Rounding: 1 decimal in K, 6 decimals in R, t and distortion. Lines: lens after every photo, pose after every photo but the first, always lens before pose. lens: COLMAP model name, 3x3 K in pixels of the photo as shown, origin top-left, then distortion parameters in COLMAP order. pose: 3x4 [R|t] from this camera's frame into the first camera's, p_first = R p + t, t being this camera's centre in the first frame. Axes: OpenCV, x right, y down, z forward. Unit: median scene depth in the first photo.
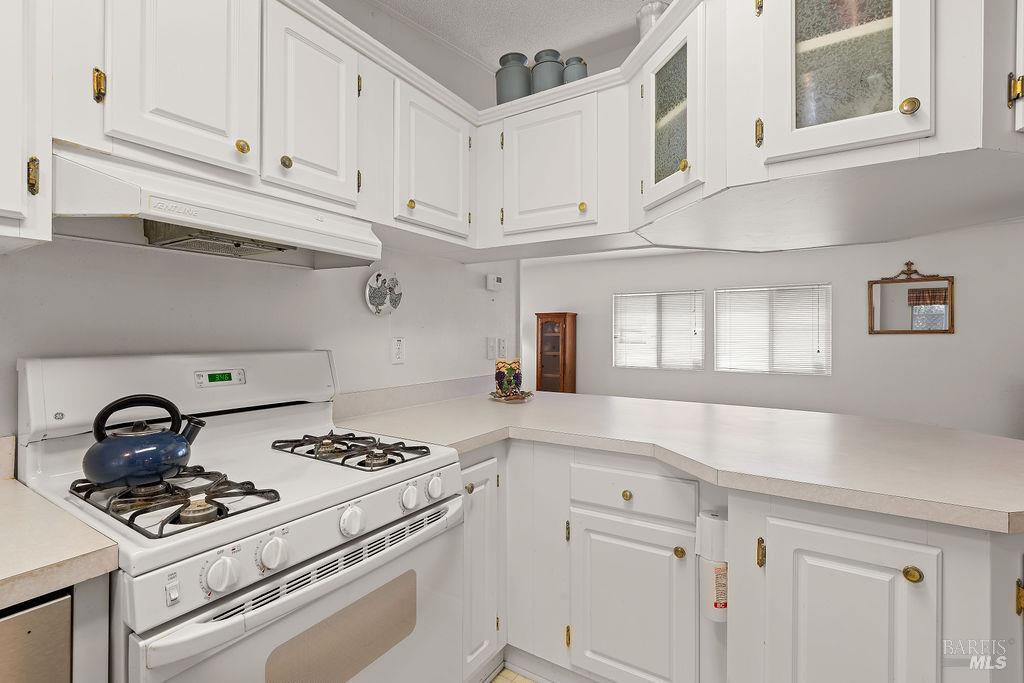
lens RADIAL K [[460.9, 0, 510.6], [0, 460.9, 333.4], [0, 0, 1]] dist [-0.005267, 0.000238]
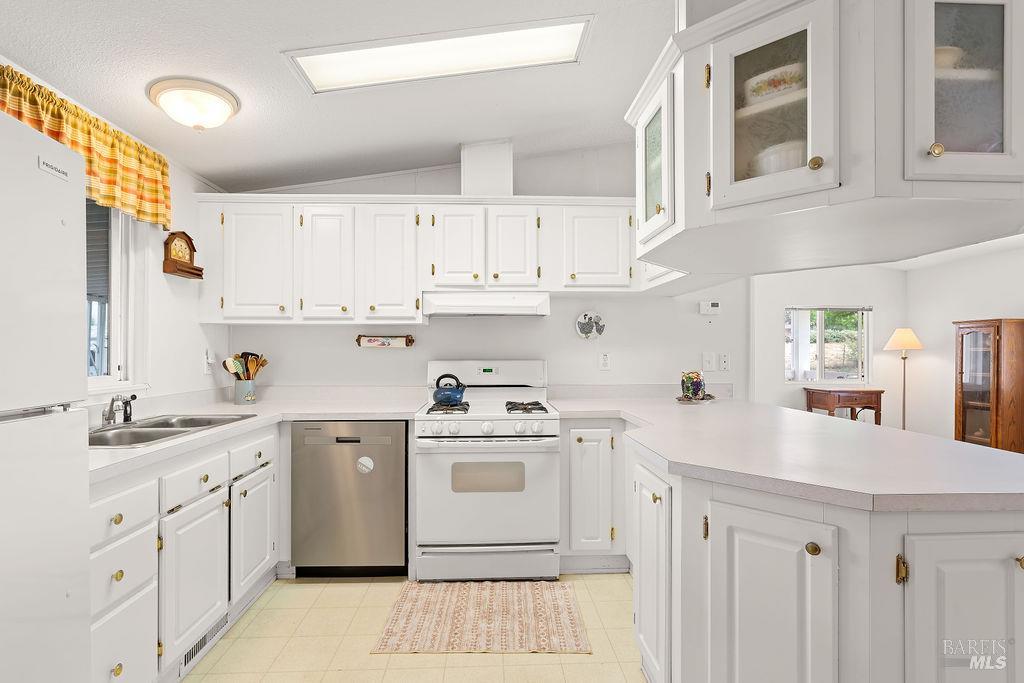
lens RADIAL K [[460.9, 0, 513.6], [0, 460.9, 349.2], [0, 0, 1]] dist [-0.005267, 0.000238]
pose [[0.589626, -0.007252, -0.807644, 1.223608], [0.007526, 0.999966, -0.003485, -0.002498], [0.807641, -0.004024, 0.589661, -0.237042]]
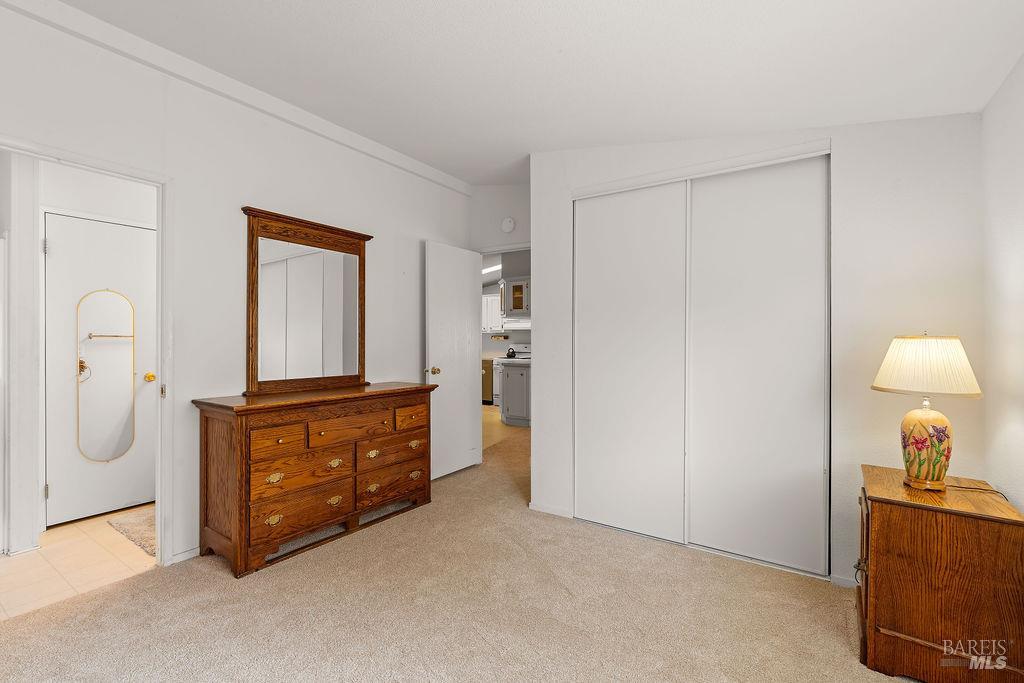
lens RADIAL K [[460.9, 0, 512.2], [0, 460.9, 341.2], [0, 0, 1]] dist [-0.005267, 0.000238]
pose [[-0.032146, -0.001427, -0.999482, 5.893772], [-0.001014, 0.999999, -0.001395, 0.008445], [0.999483, 0.000969, -0.032147, 0.939907]]
